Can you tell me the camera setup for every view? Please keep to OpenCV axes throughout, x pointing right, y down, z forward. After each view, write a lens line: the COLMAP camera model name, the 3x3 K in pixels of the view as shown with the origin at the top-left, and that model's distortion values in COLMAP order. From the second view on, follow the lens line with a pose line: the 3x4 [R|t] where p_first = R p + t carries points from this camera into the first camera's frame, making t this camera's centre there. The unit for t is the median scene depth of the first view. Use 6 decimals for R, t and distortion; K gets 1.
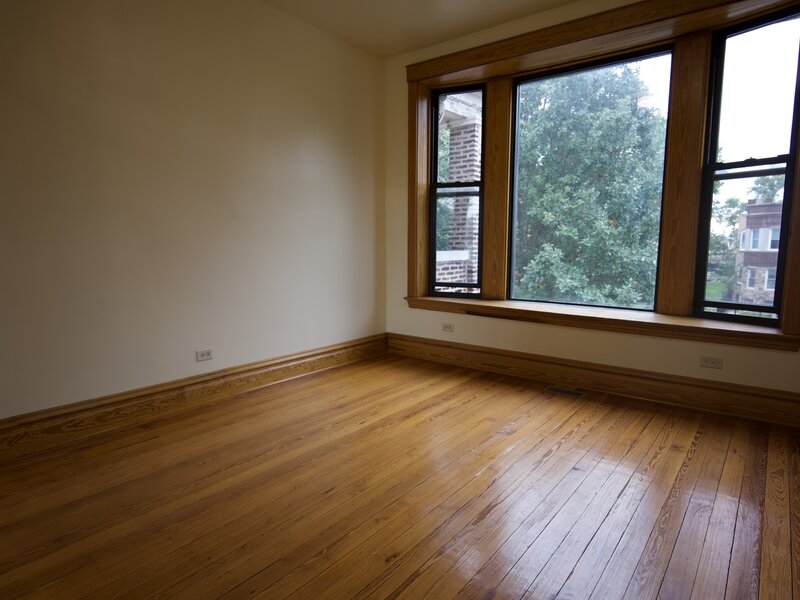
lens RADIAL K [[478.3, 0, 400.8], [0, 478.3, 299.7], [0, 0, 1]] dist [-0.032898, 0.000868]
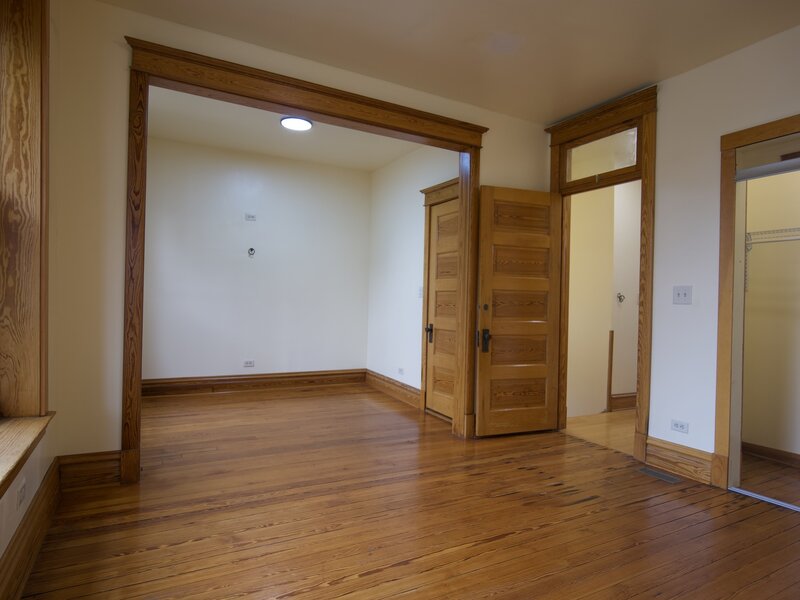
lens RADIAL K [[478.3, 0, 400.0], [0, 478.3, 302.3], [0, 0, 1]] dist [-0.032898, 0.000868]
pose [[-0.921421, -0.017243, 0.388184, -0.031964], [0.025923, 0.994061, 0.105689, -0.207036], [-0.387701, 0.107447, -0.915502, 1.675770]]
